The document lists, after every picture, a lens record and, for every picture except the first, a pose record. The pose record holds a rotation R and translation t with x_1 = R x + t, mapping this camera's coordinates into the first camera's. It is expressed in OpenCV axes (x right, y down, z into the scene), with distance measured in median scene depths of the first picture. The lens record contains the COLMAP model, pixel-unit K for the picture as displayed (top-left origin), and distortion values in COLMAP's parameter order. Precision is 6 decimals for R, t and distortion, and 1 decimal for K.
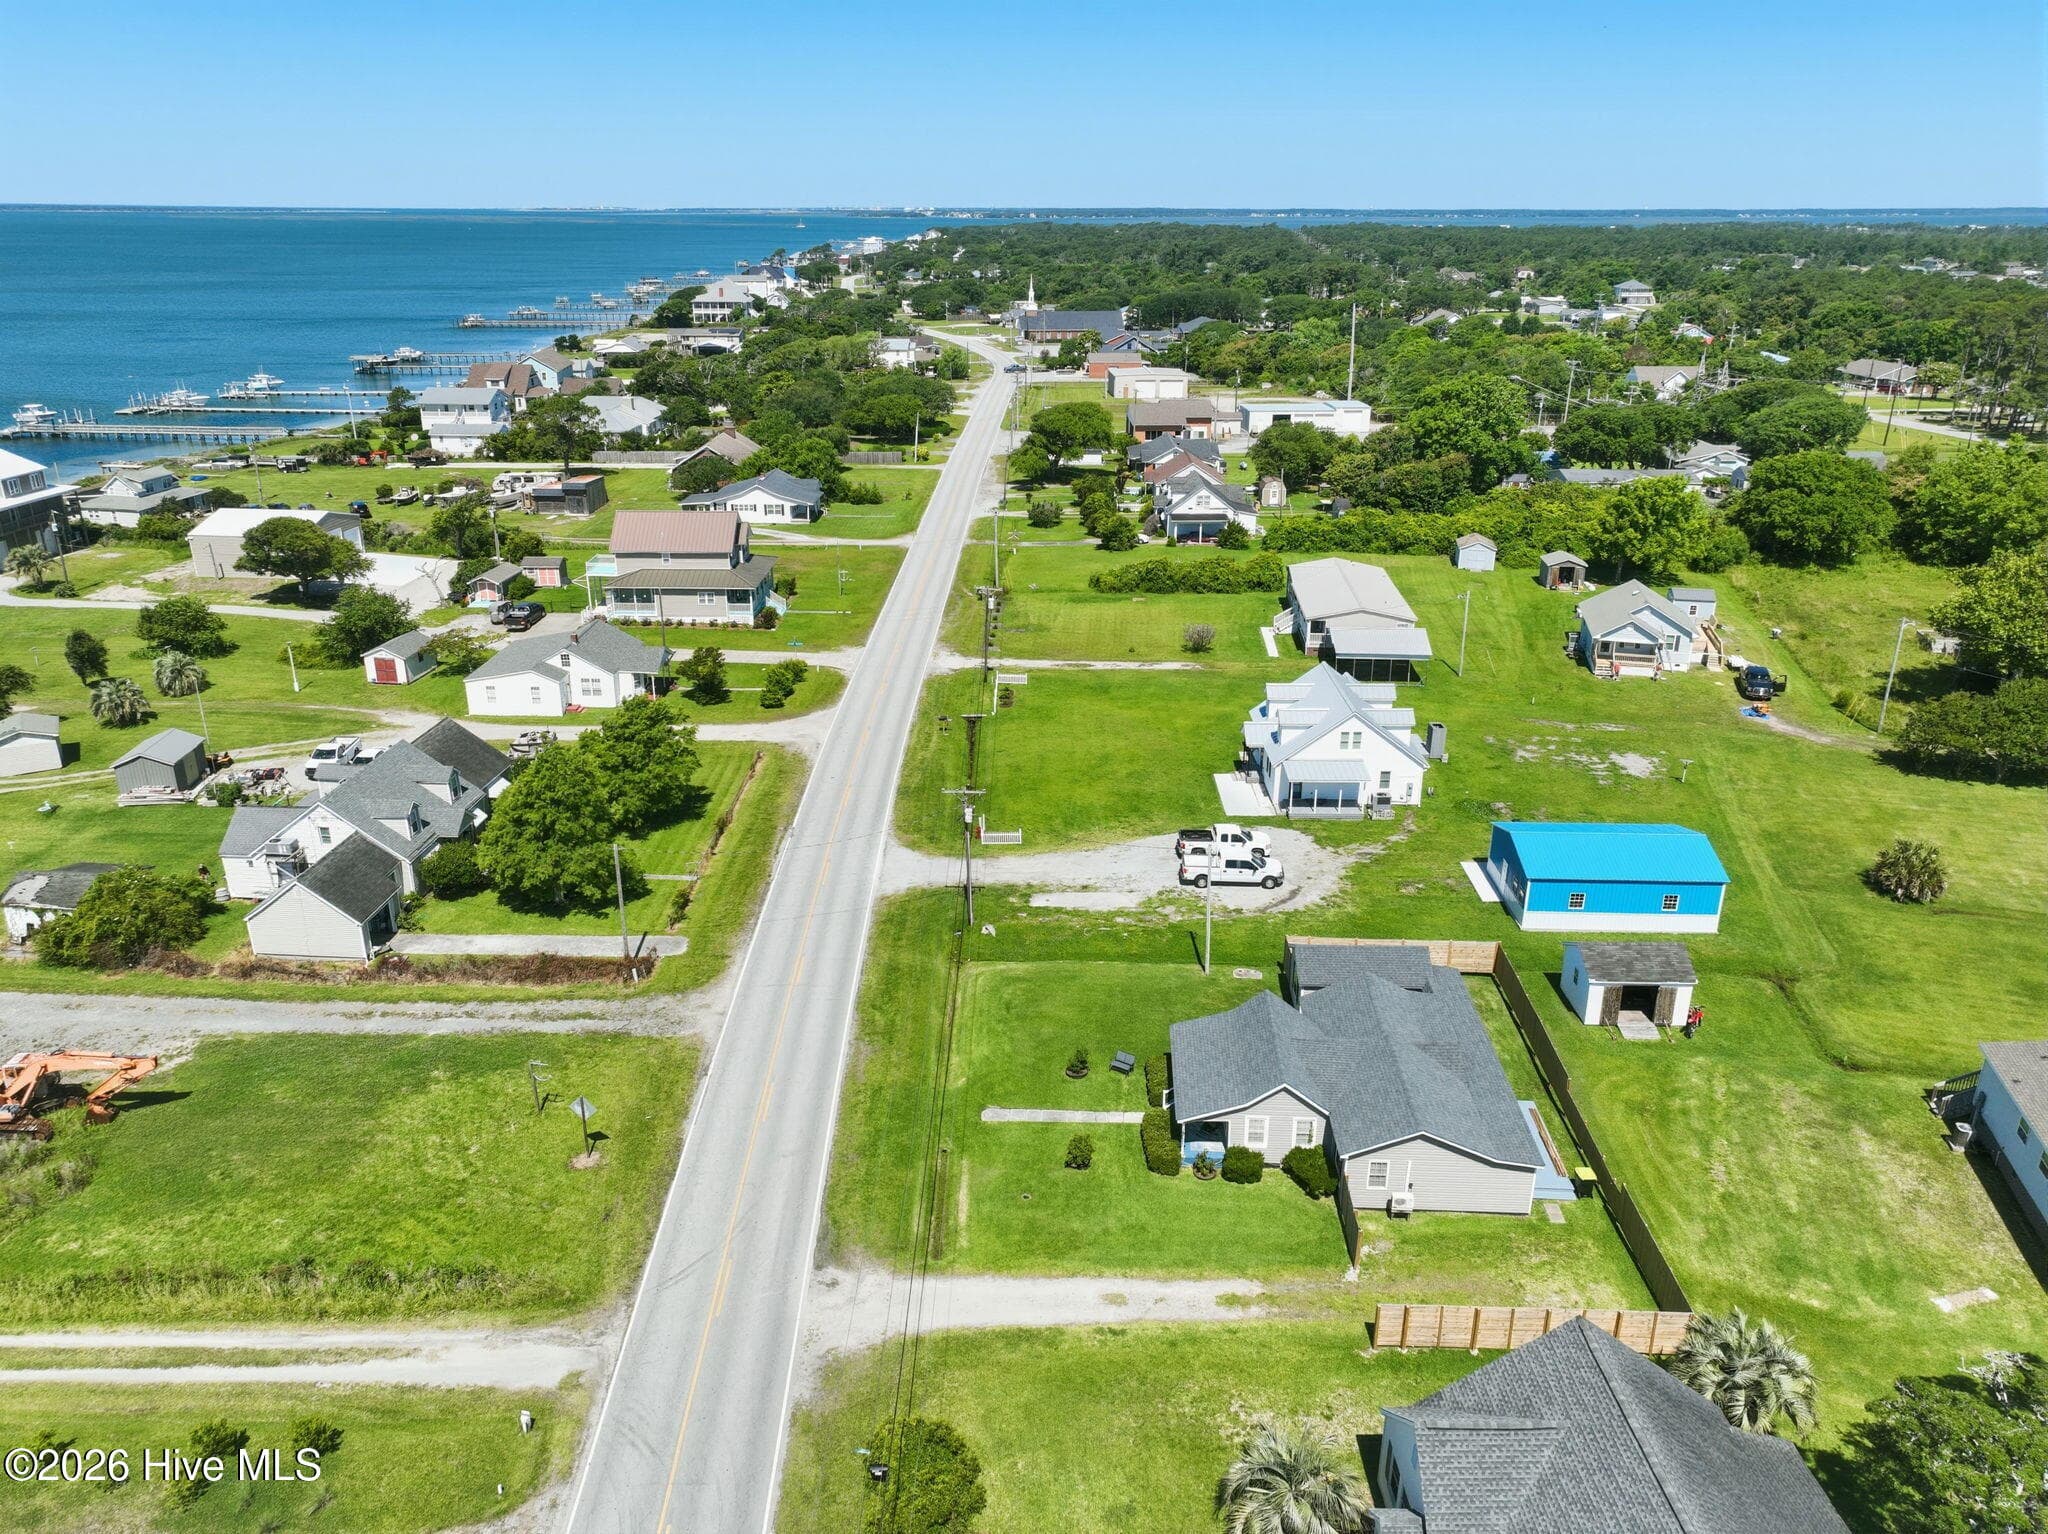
lens RADIAL K [[1435.5, 0, 1026.0], [0, 1435.5, 761.0], [0, 0, 1]] dist [0.001549, 0.013780]
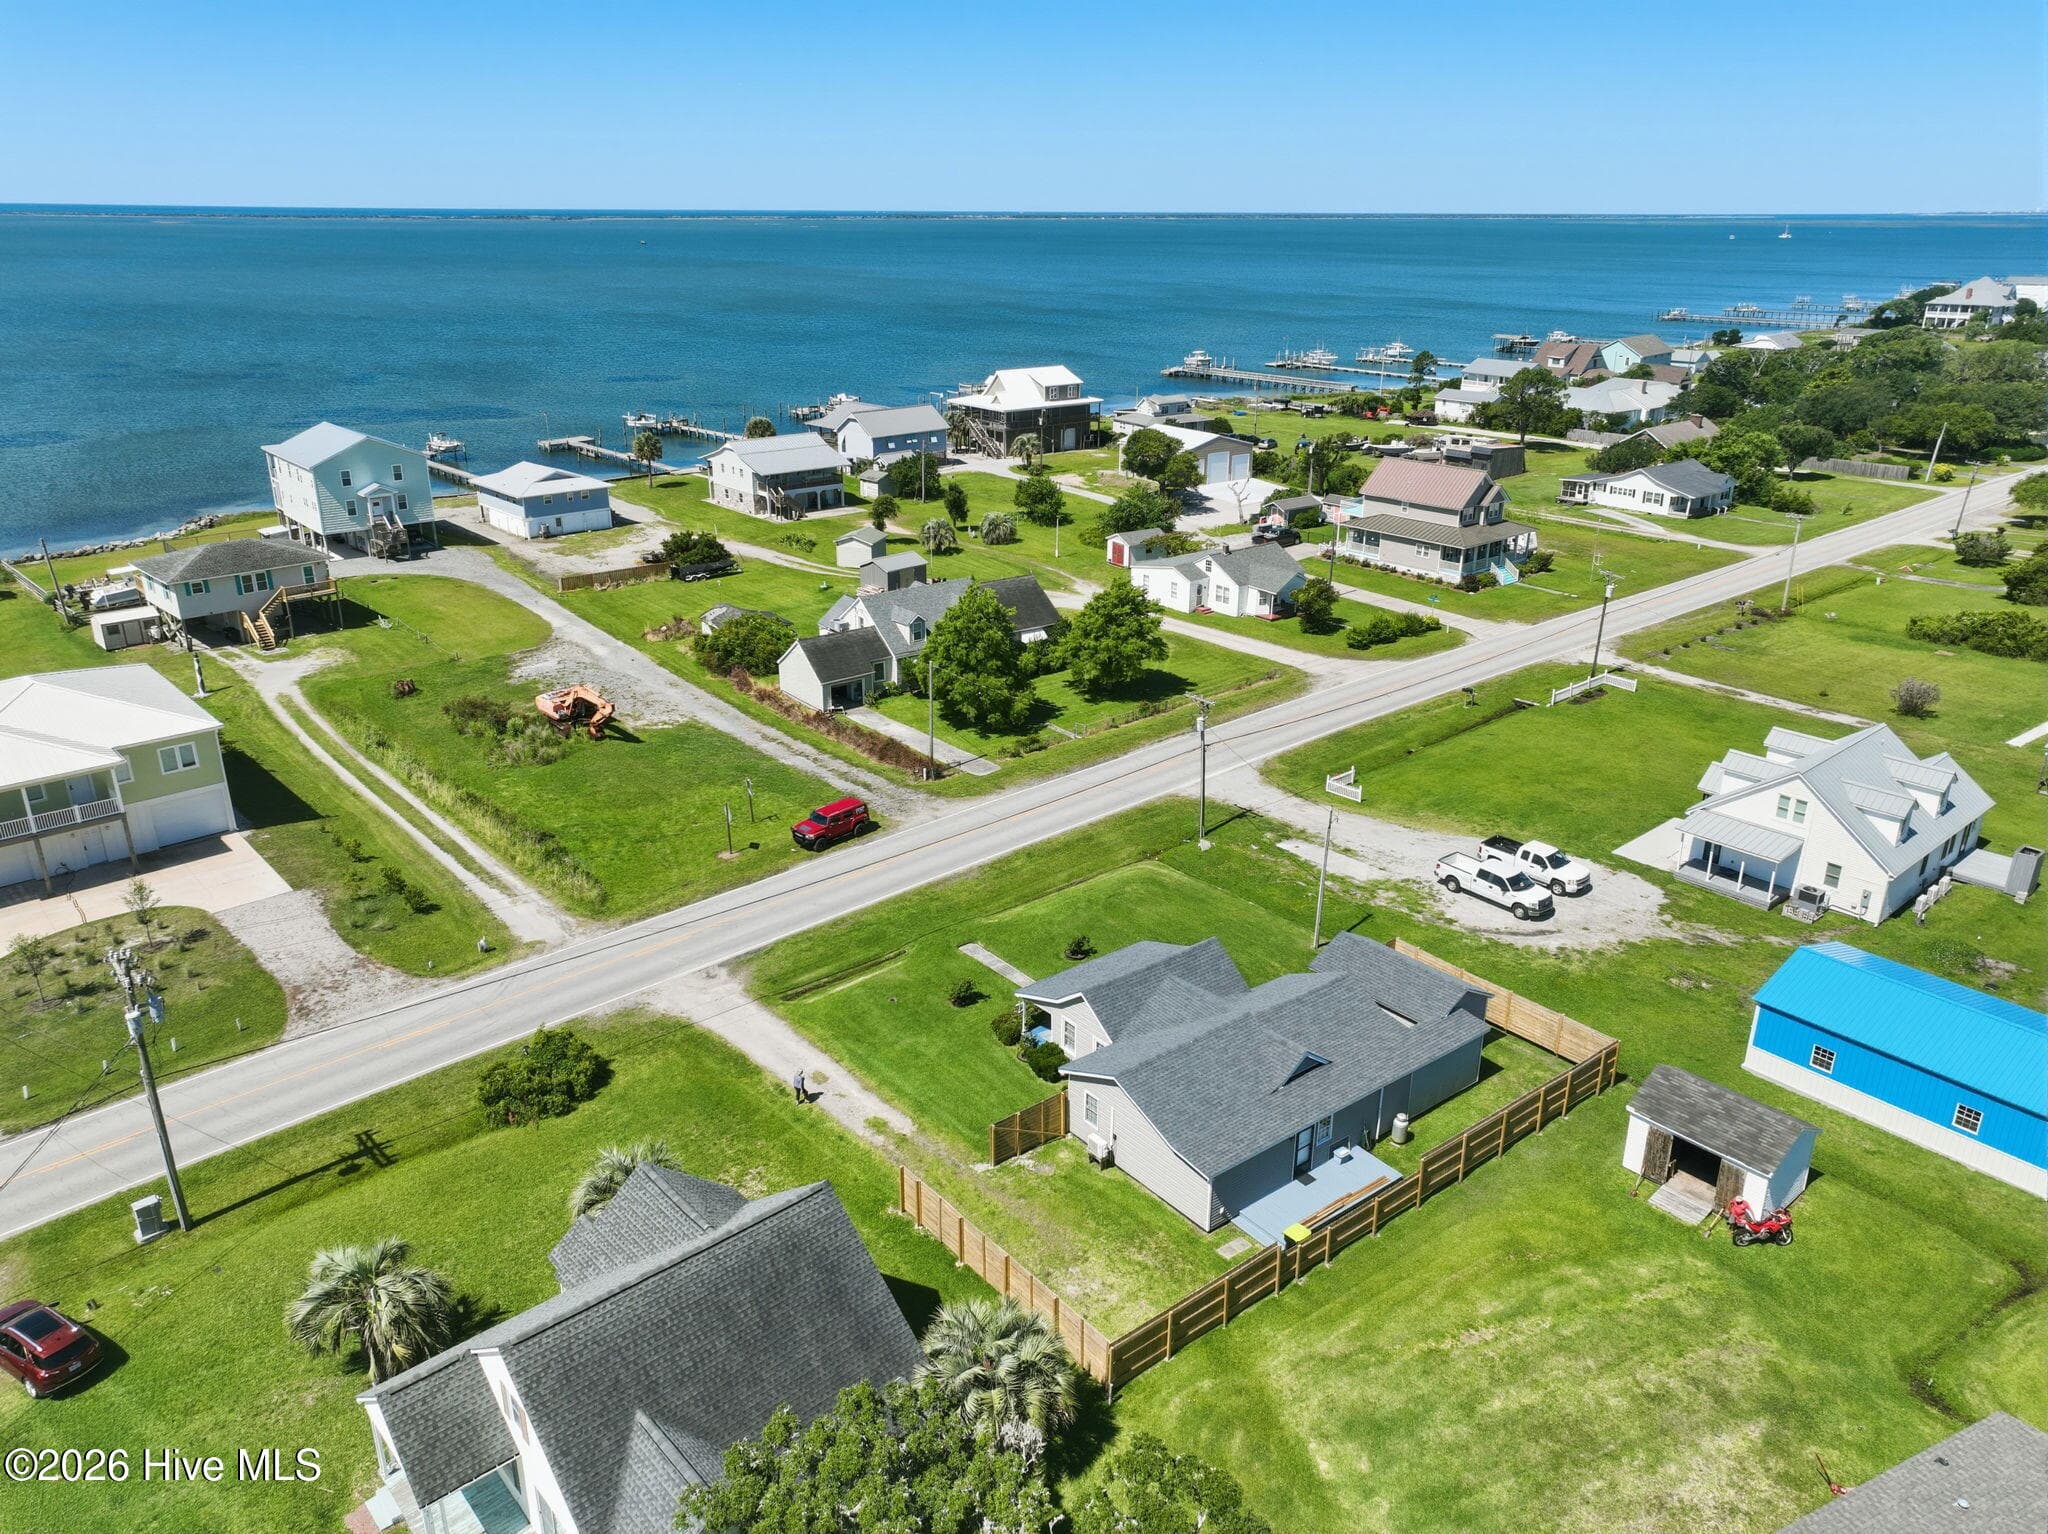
lens RADIAL K [[1435.5, 0, 1027.9], [0, 1435.5, 761.0], [0, 0, 1]] dist [0.001549, 0.013780]
pose [[0.660649, 0.268637, -0.700983, 0.561779], [-0.271472, 0.956077, 0.110544, -0.014923], [0.699890, 0.117267, 0.704558, 0.196371]]
